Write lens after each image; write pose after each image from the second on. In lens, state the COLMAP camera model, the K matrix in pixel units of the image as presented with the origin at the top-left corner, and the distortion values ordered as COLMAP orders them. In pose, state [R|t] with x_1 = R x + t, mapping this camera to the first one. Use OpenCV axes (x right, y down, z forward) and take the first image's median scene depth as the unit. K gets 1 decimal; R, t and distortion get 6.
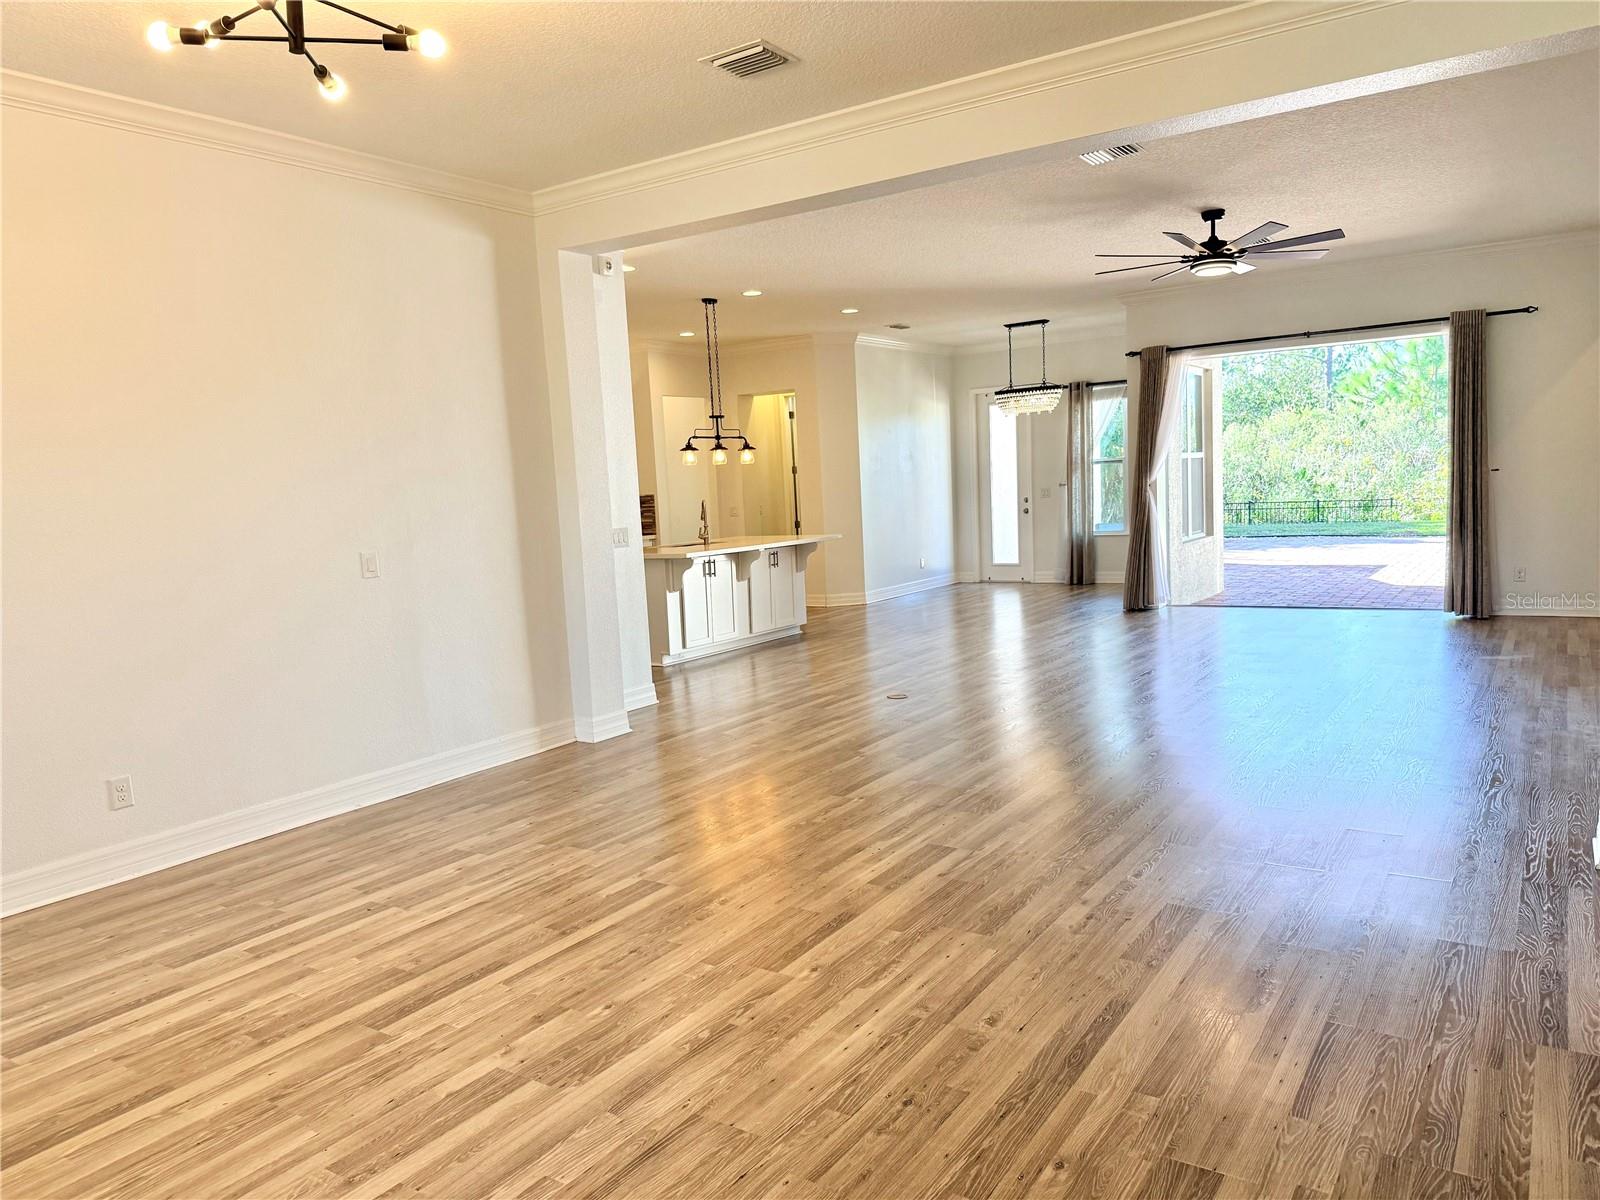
lens RADIAL K [[1119.9, 0, 774.6], [0, 1119.9, 637.1], [0, 0, 1]] dist [0.052308, -0.047390]
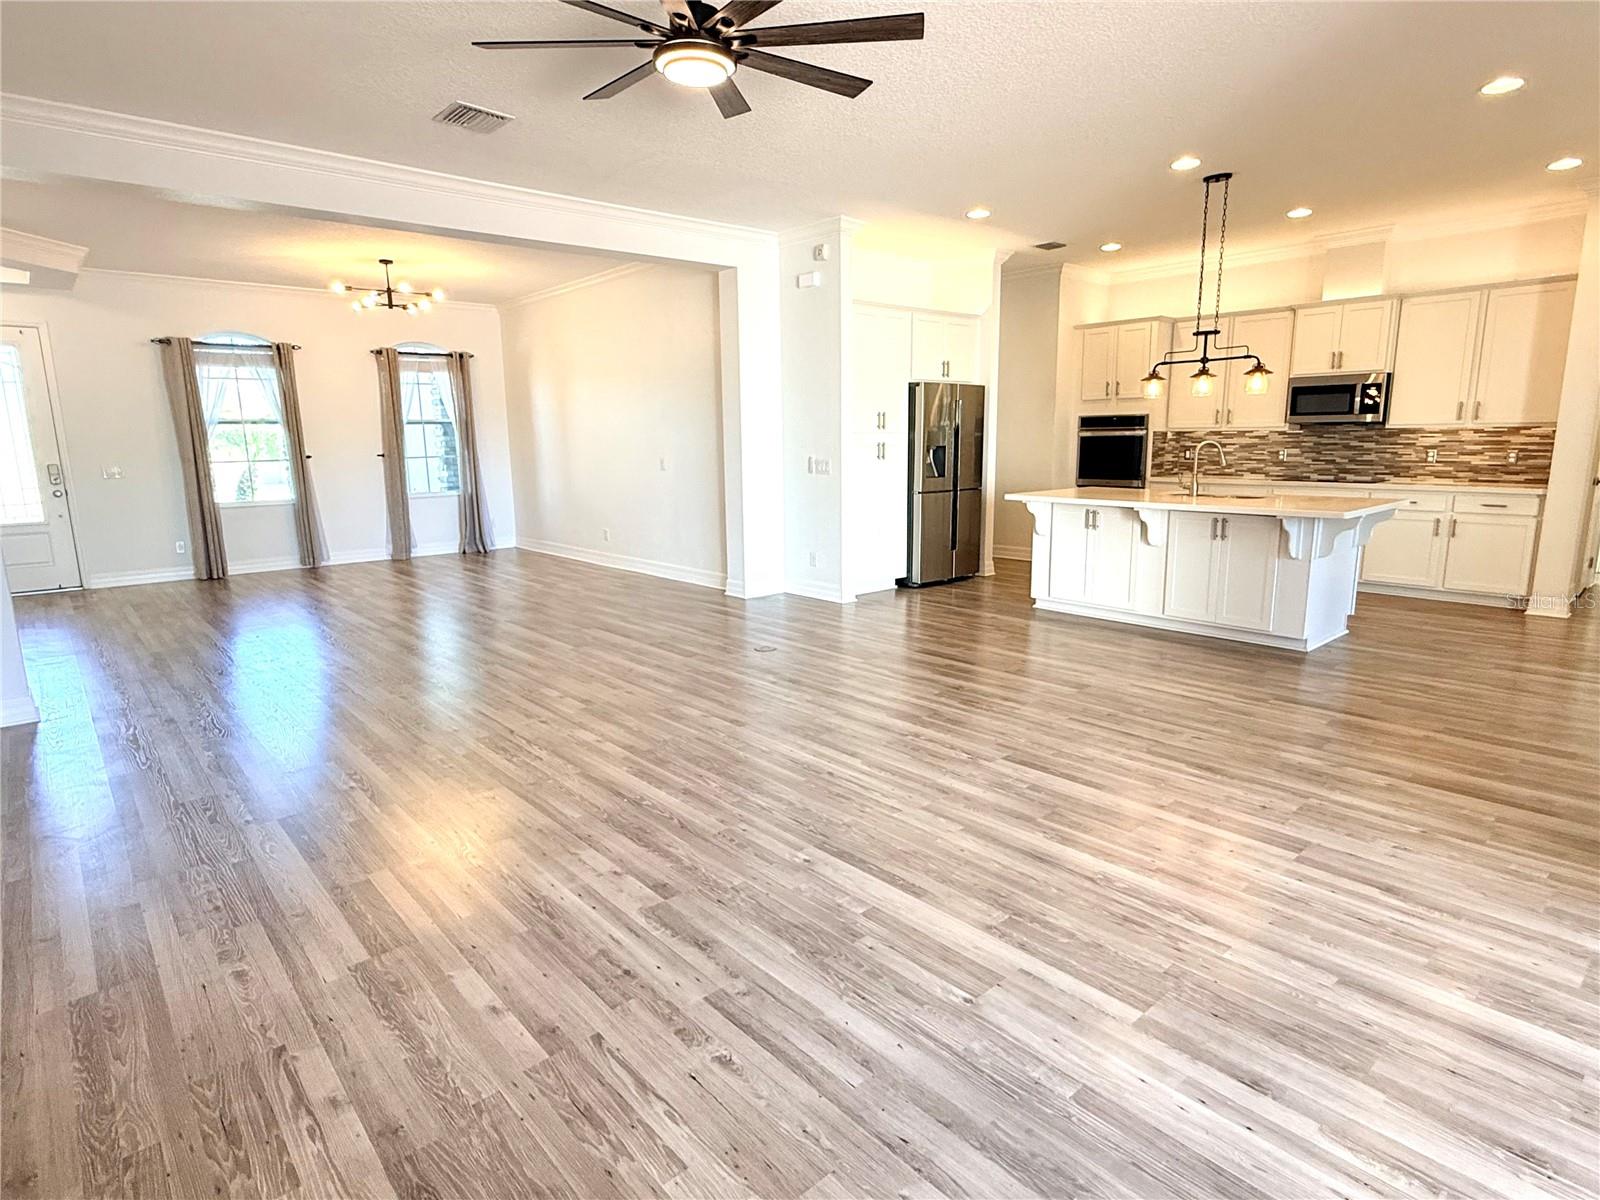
lens RADIAL K [[872.8, 0, 805.6], [0, 872.8, 599.3], [0, 0, 1]] dist [-0.006255, 0.002900]
pose [[-0.240321, 0.229062, -0.943280, 0.615221], [-0.108204, 0.959381, 0.260539, -0.145819], [0.964644, 0.164679, -0.205774, 0.880515]]
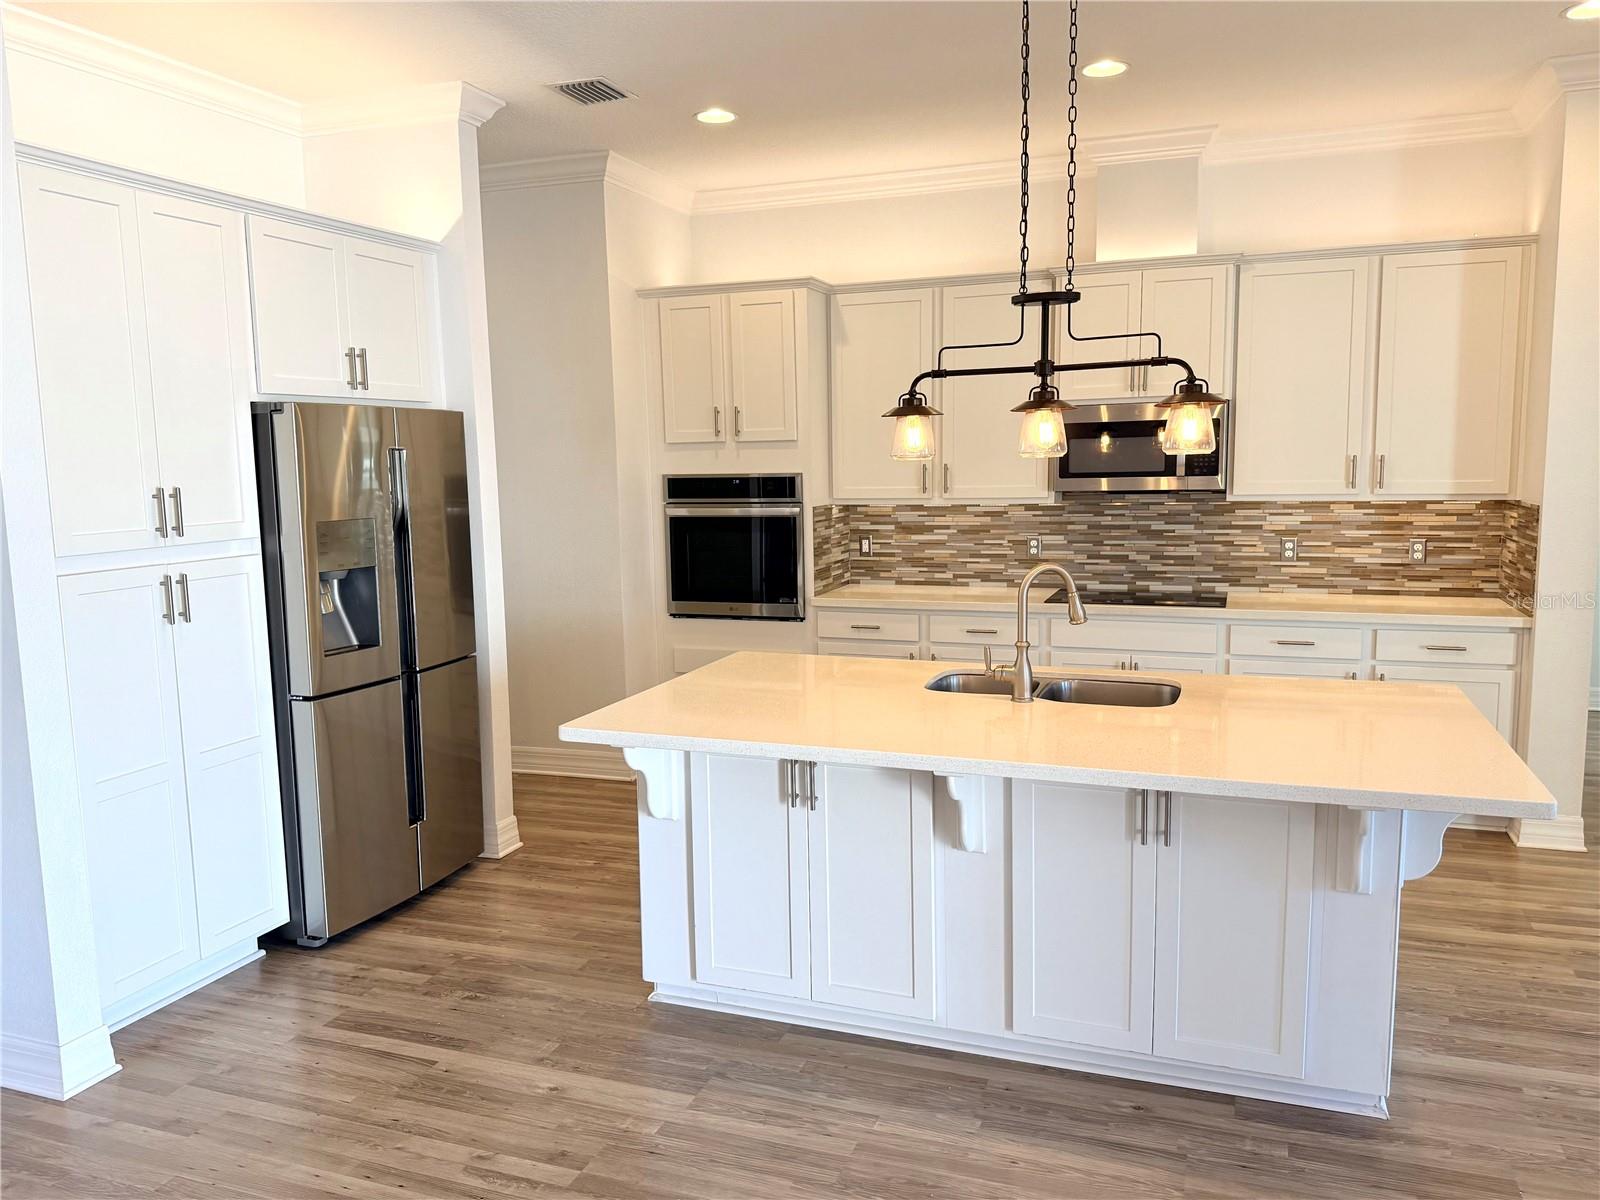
lens RADIAL K [[1174.2, 0, 804.9], [0, 1174.2, 615.9], [0, 0, 1]] dist [0.058493, -0.053671]
pose [[0.245881, 0.175508, -0.953278, 0.245797], [-0.126033, 0.980911, 0.148088, -0.150475], [0.961071, 0.083733, 0.263307, 0.855194]]
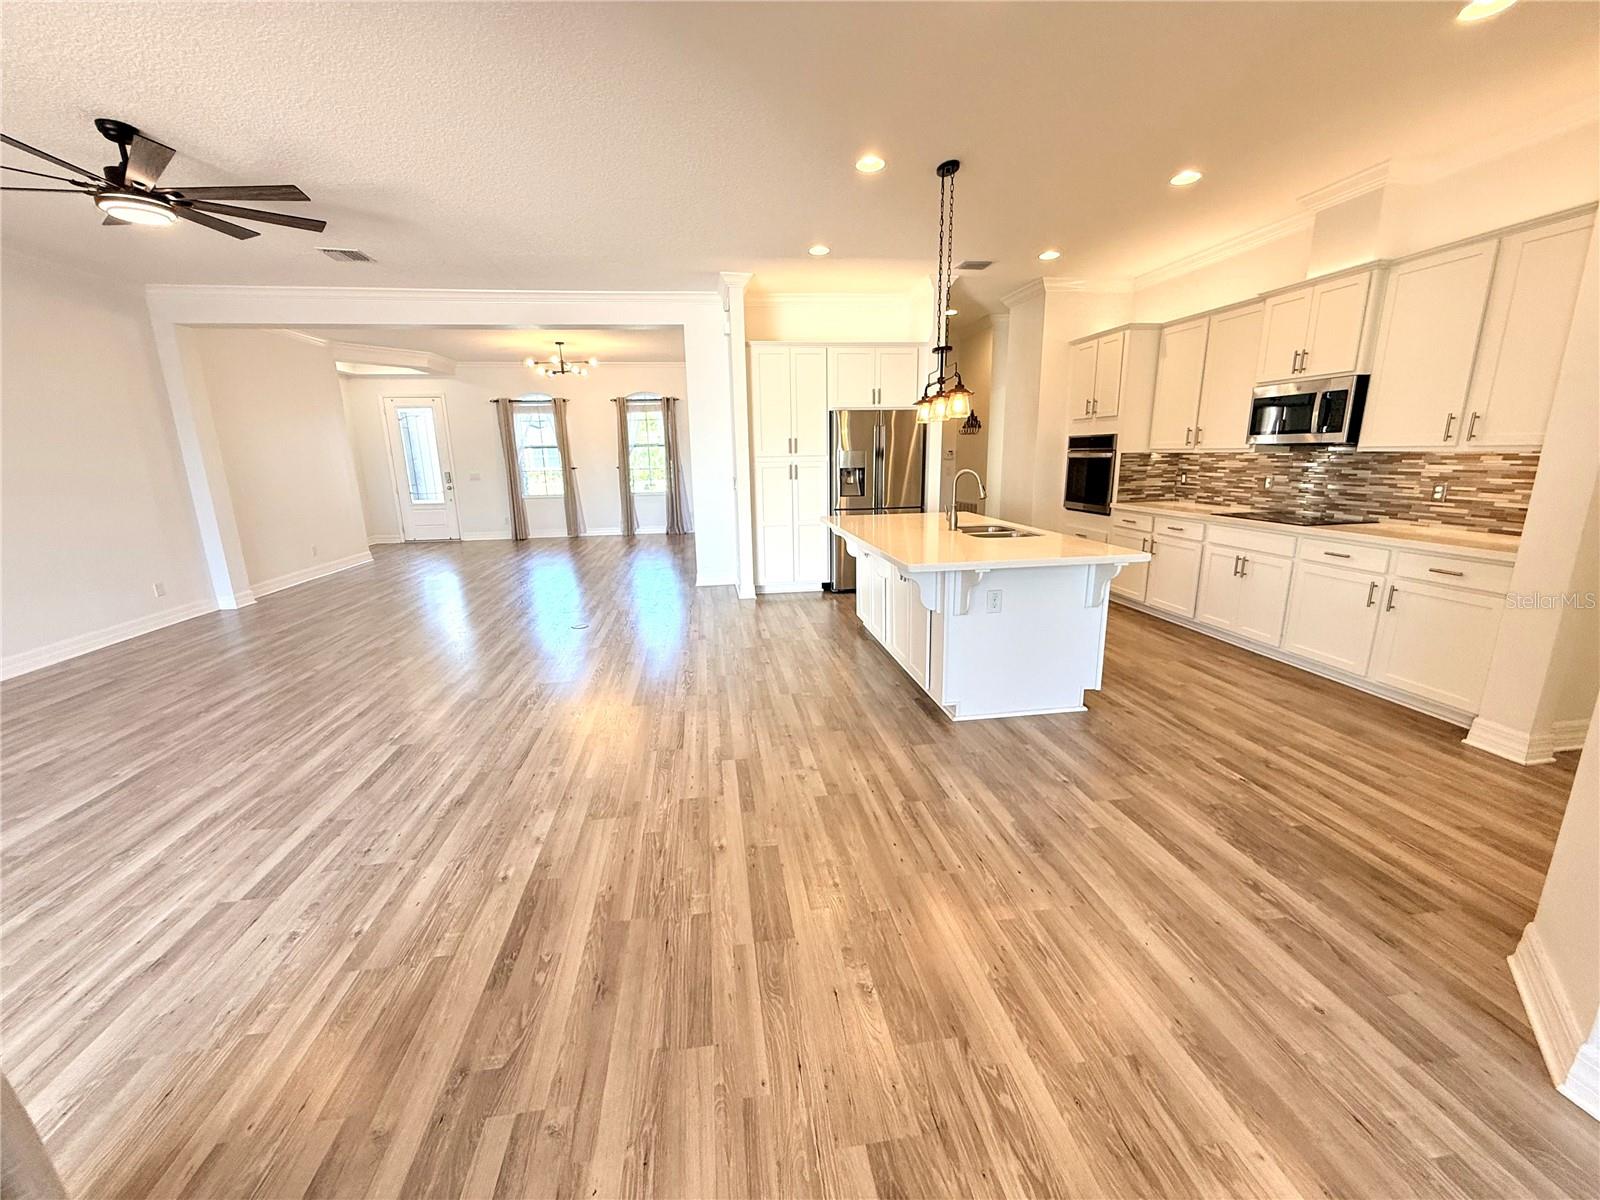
lens RADIAL K [[642.8, 0, 798.9], [0, 642.8, 600.0], [0, 0, 1]] dist [-0.003815, 0.001145]
pose [[-0.735999, 0.210403, -0.643457, 0.298251], [-0.040017, 0.935293, 0.351603, -0.185969], [0.675799, 0.284529, -0.679955, 1.242513]]
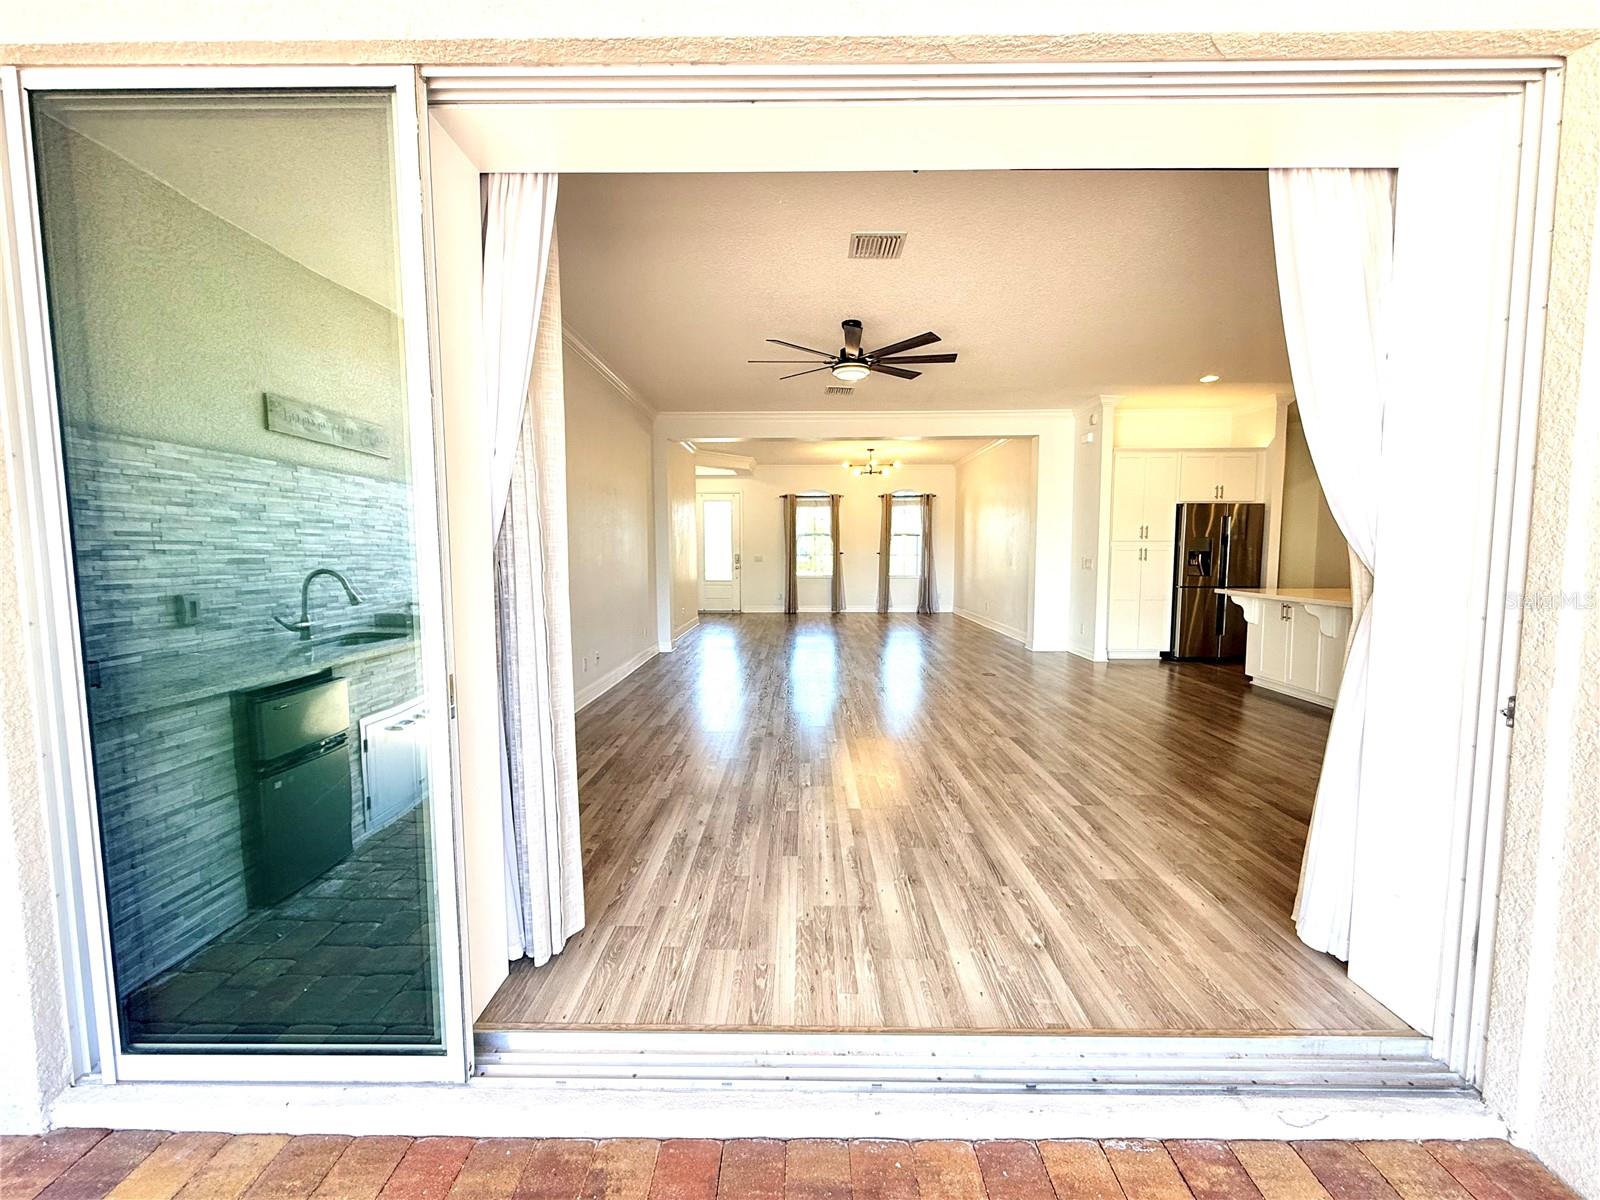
lens RADIAL K [[642.8, 0, 793.9], [0, 642.8, 600.5], [0, 0, 1]] dist [-0.003815, 0.001145]
pose [[-0.832884, 0.091595, -0.545816, 0.615660], [-0.035281, 0.975417, 0.217524, -0.176045], [0.552323, 0.200429, -0.809177, 1.159104]]
